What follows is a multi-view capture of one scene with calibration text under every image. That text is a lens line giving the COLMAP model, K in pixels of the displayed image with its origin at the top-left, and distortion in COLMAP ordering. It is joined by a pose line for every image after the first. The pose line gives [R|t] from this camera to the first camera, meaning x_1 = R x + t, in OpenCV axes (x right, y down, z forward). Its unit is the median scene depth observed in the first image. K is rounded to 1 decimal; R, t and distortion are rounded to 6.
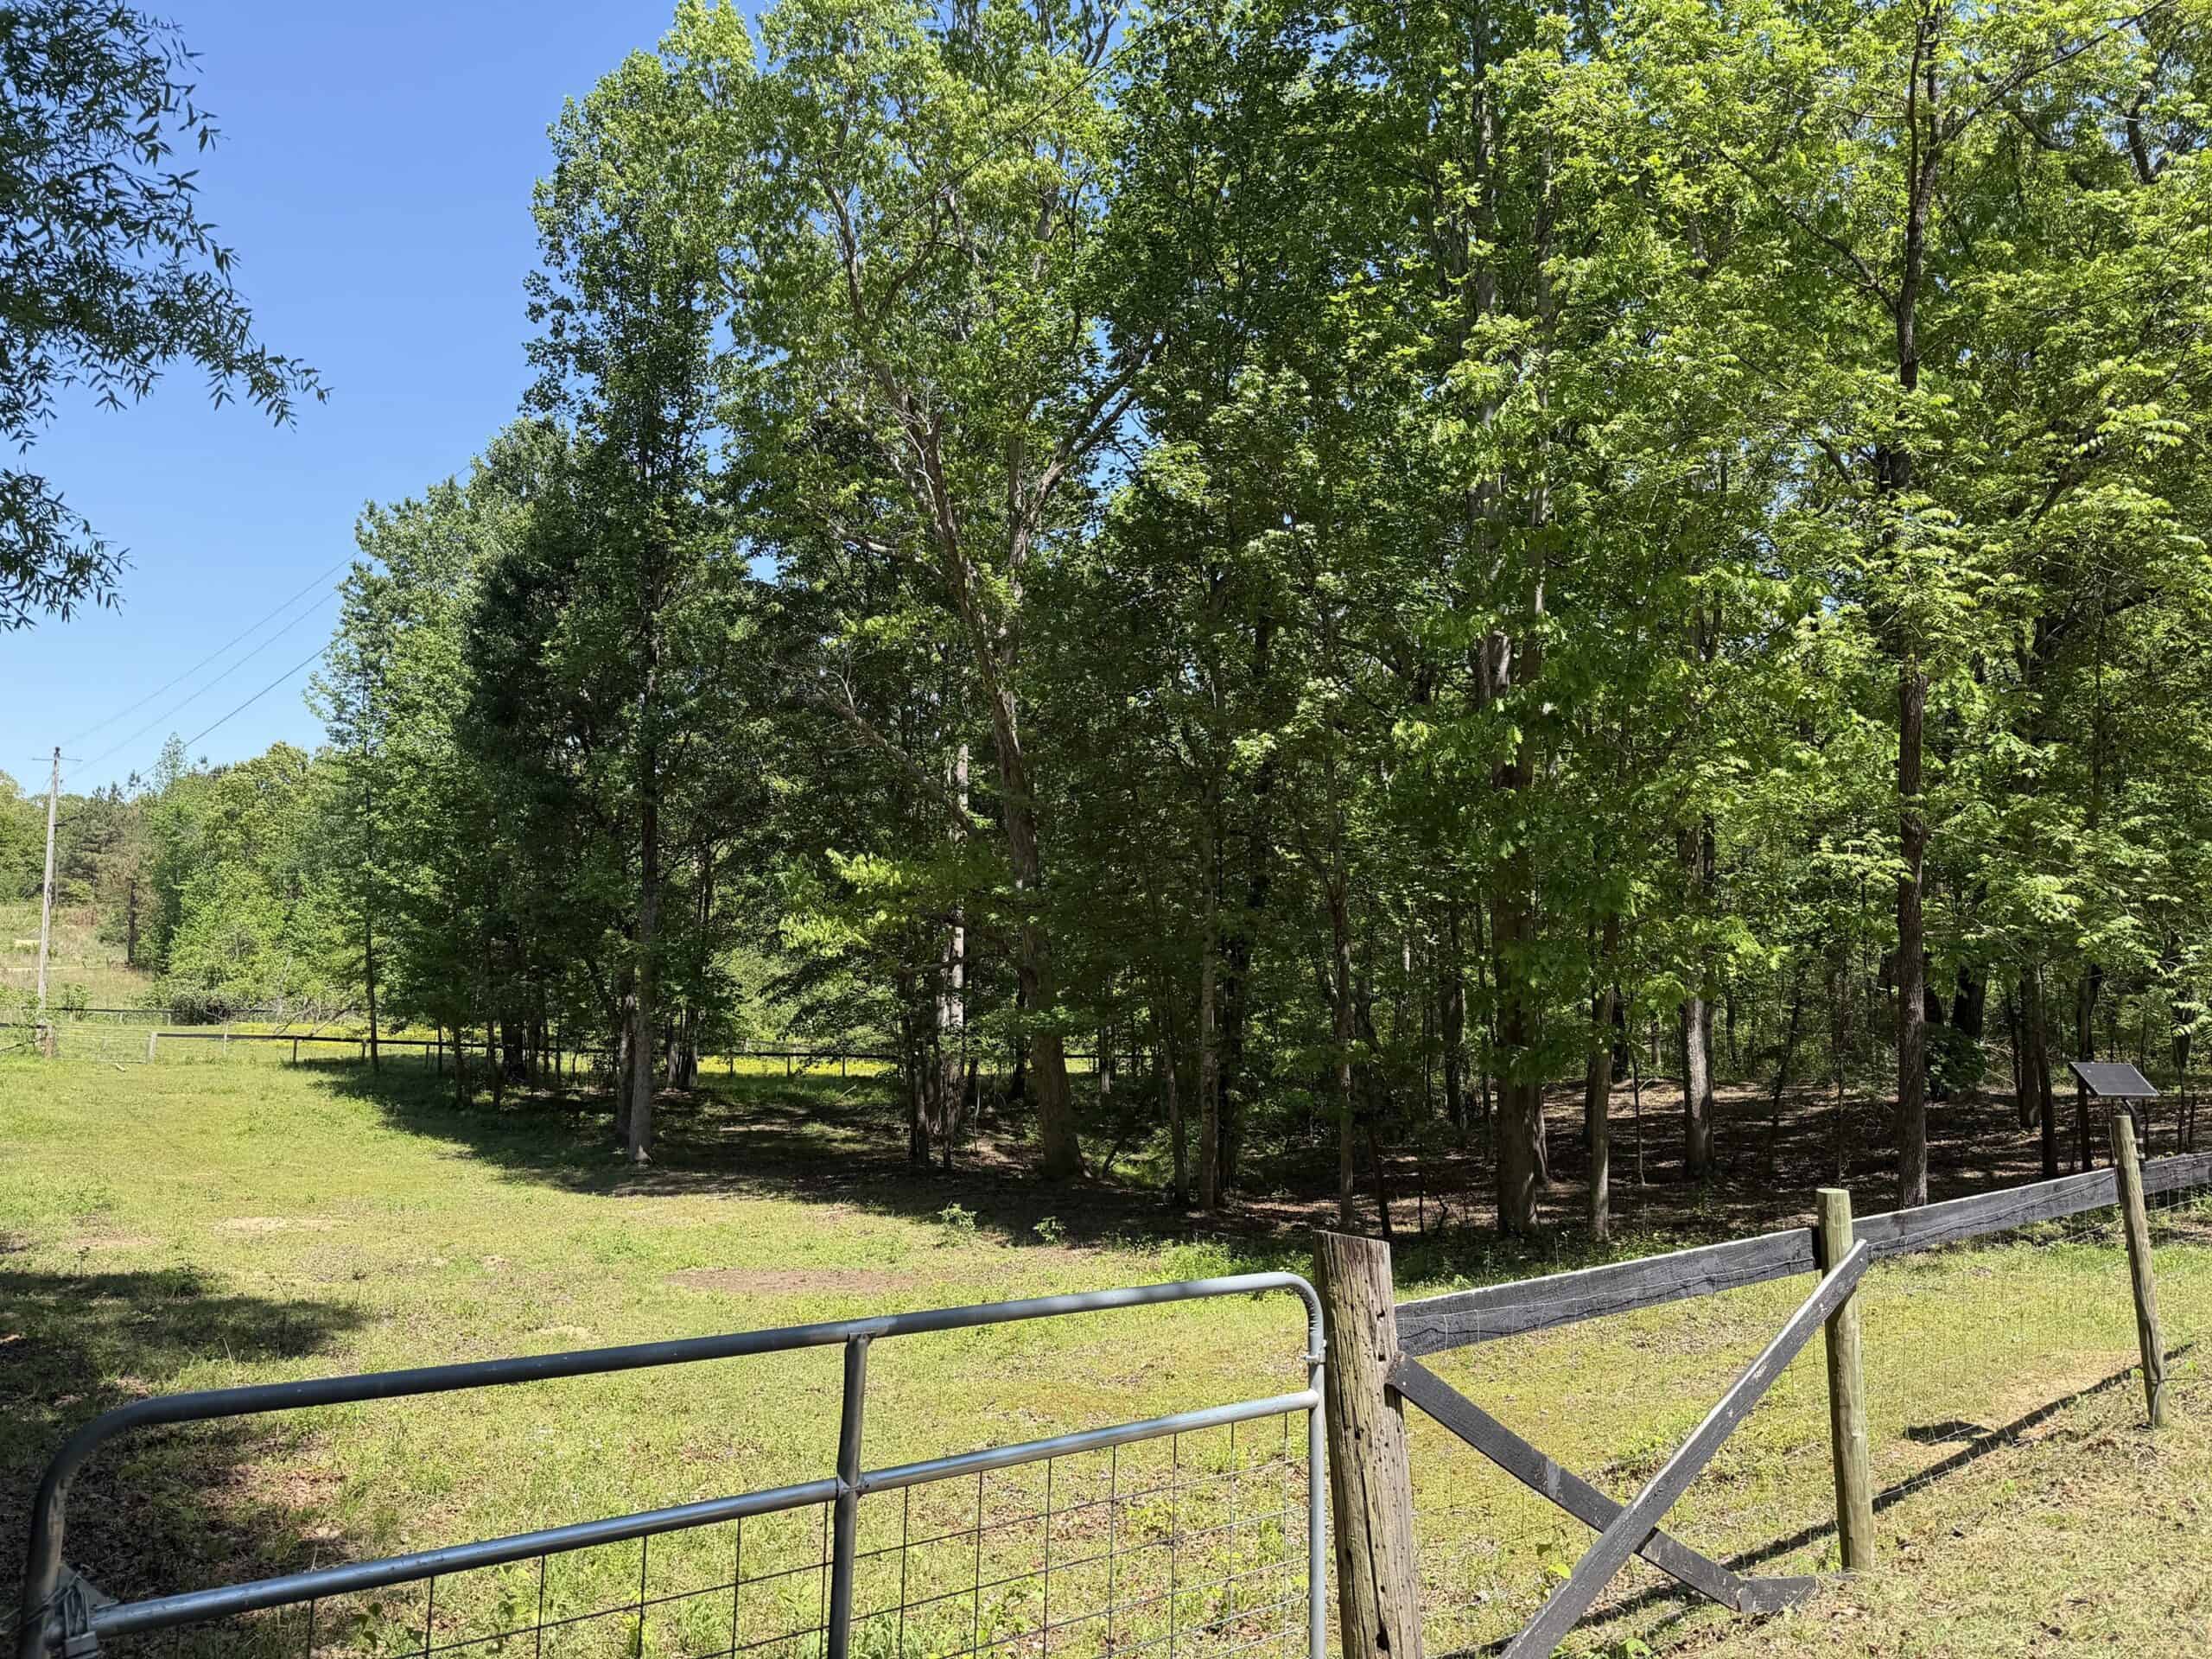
lens RADIAL K [[1575.4, 0, 1166.0], [0, 1575.4, 827.4], [0, 0, 1]] dist [0.075369, -0.123071]
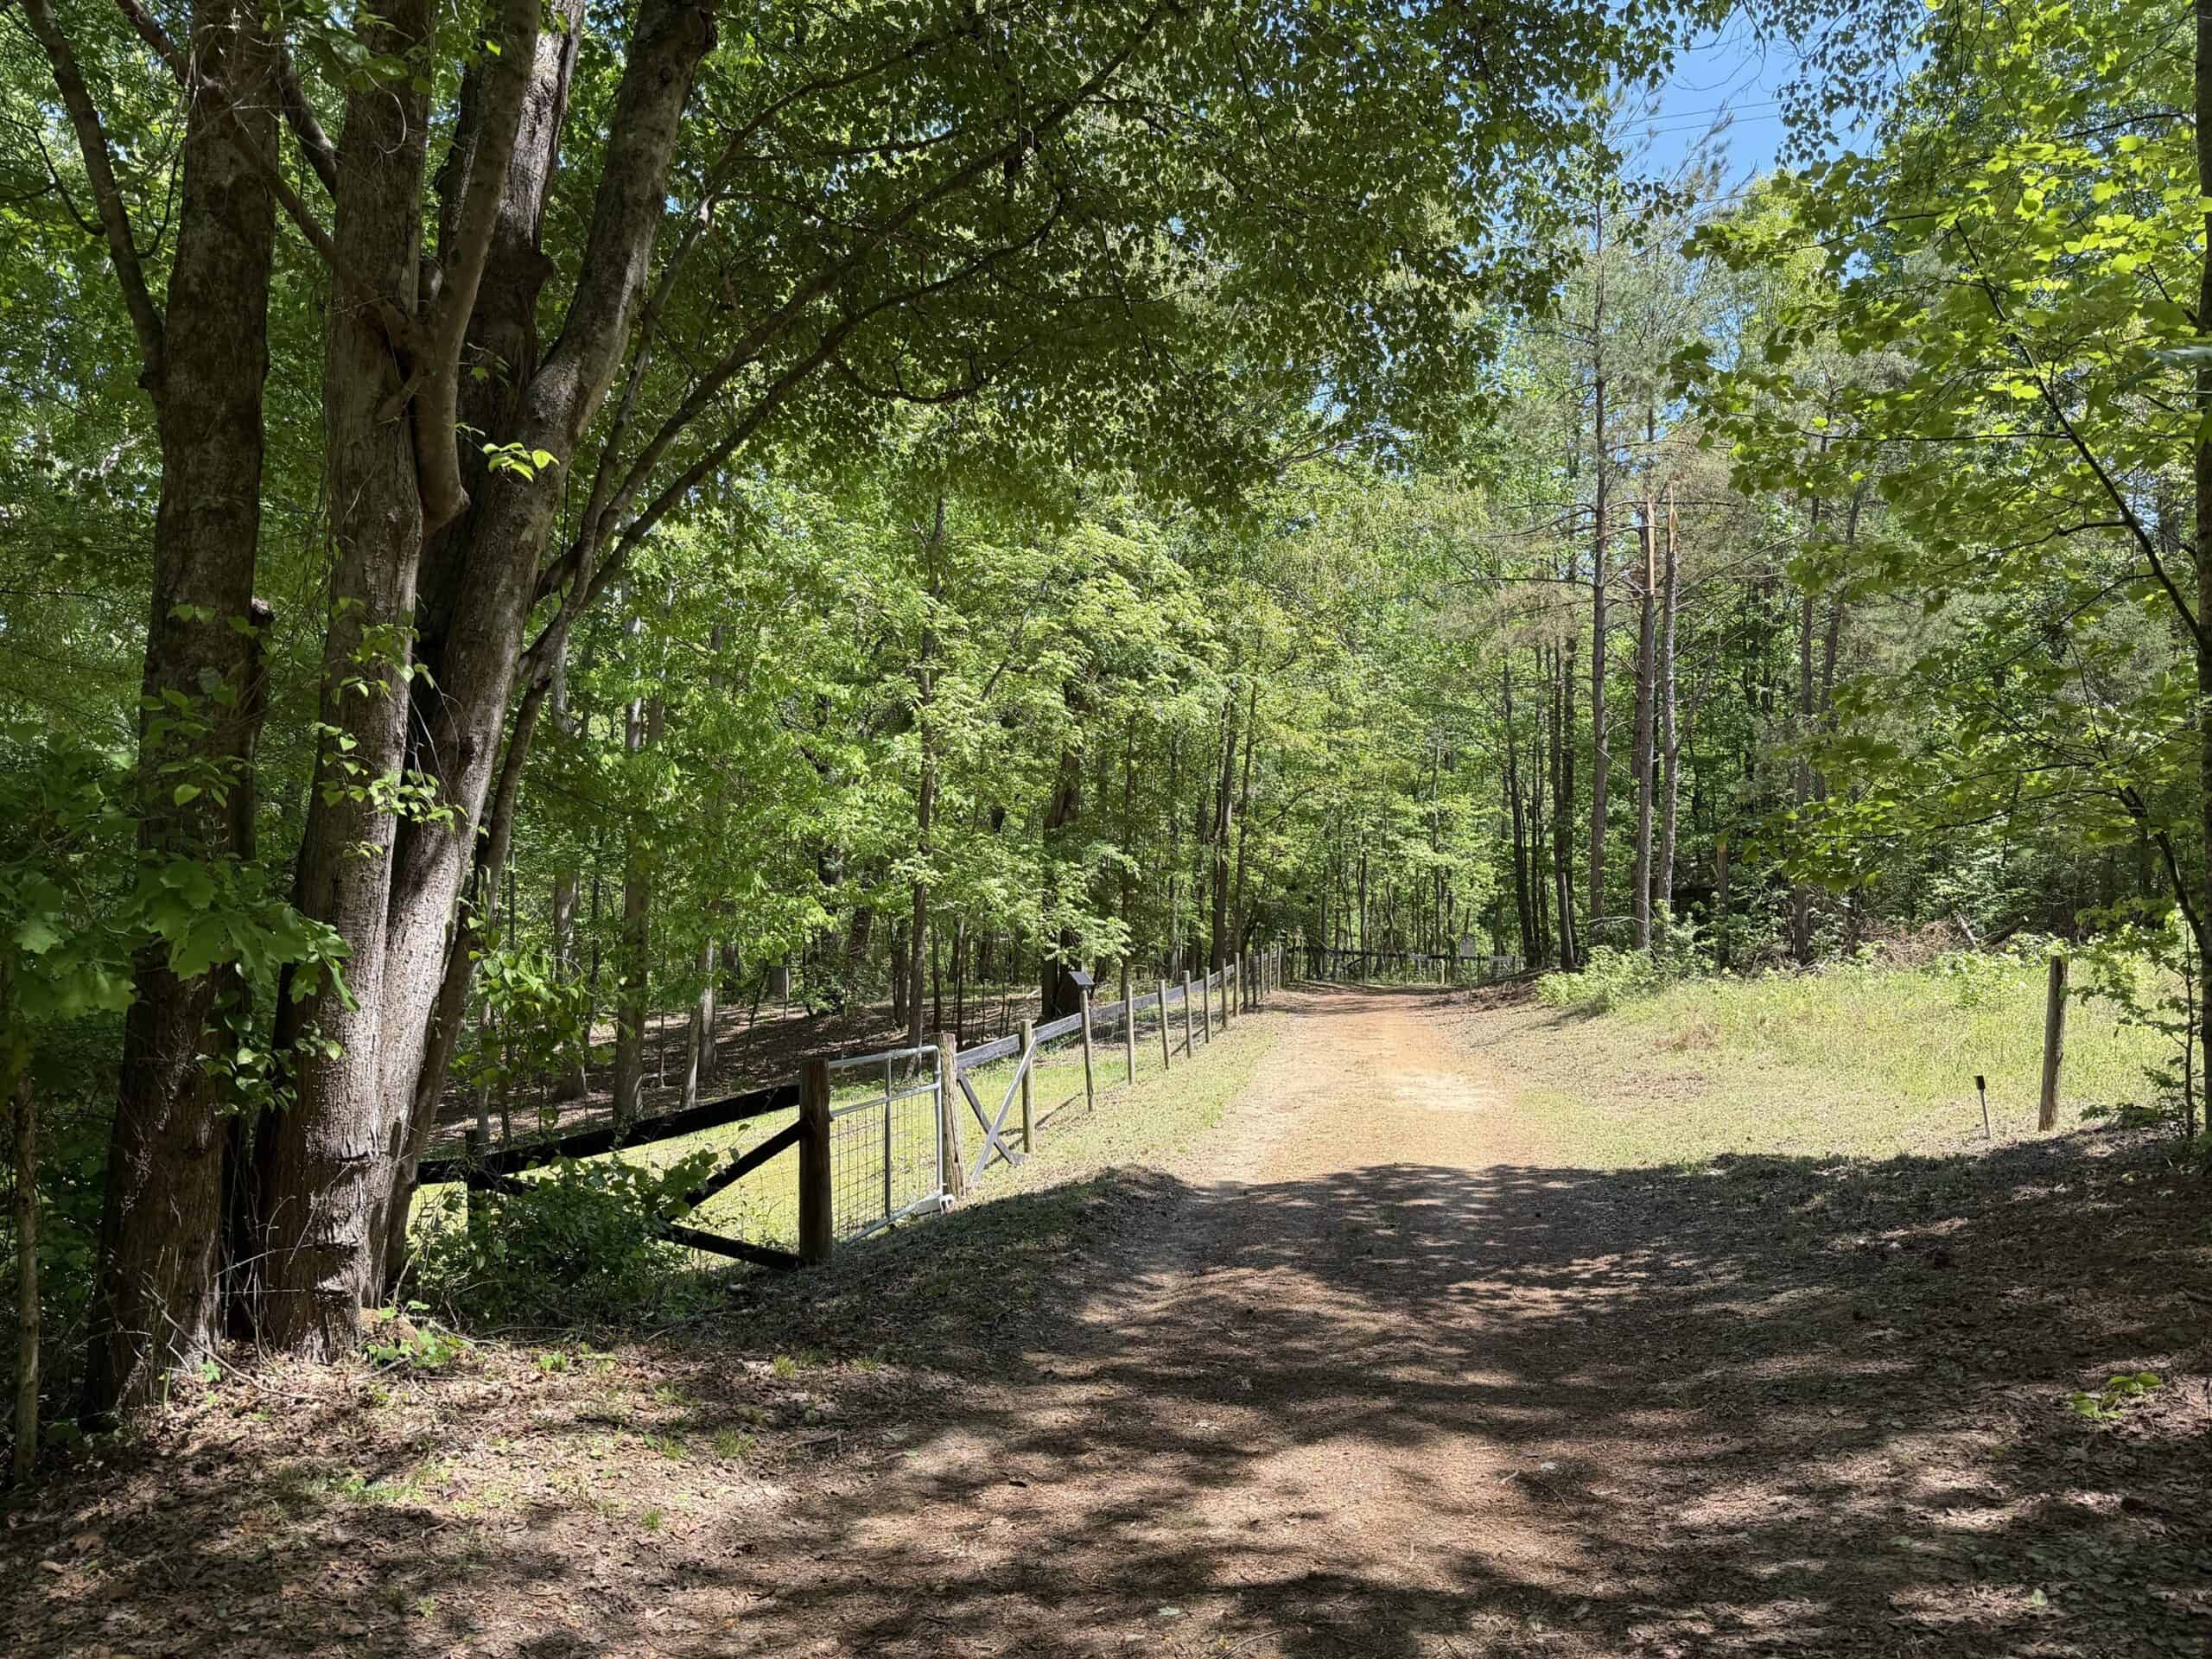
lens RADIAL K [[1575.4, 0, 1166.0], [0, 1575.4, 827.4], [0, 0, 1]] dist [0.075369, -0.123071]
pose [[0.734575, 0.023046, 0.678136, -0.573317], [-0.045467, 0.998849, 0.015307, -0.069322], [-0.677002, -0.042077, 0.734777, -0.519096]]
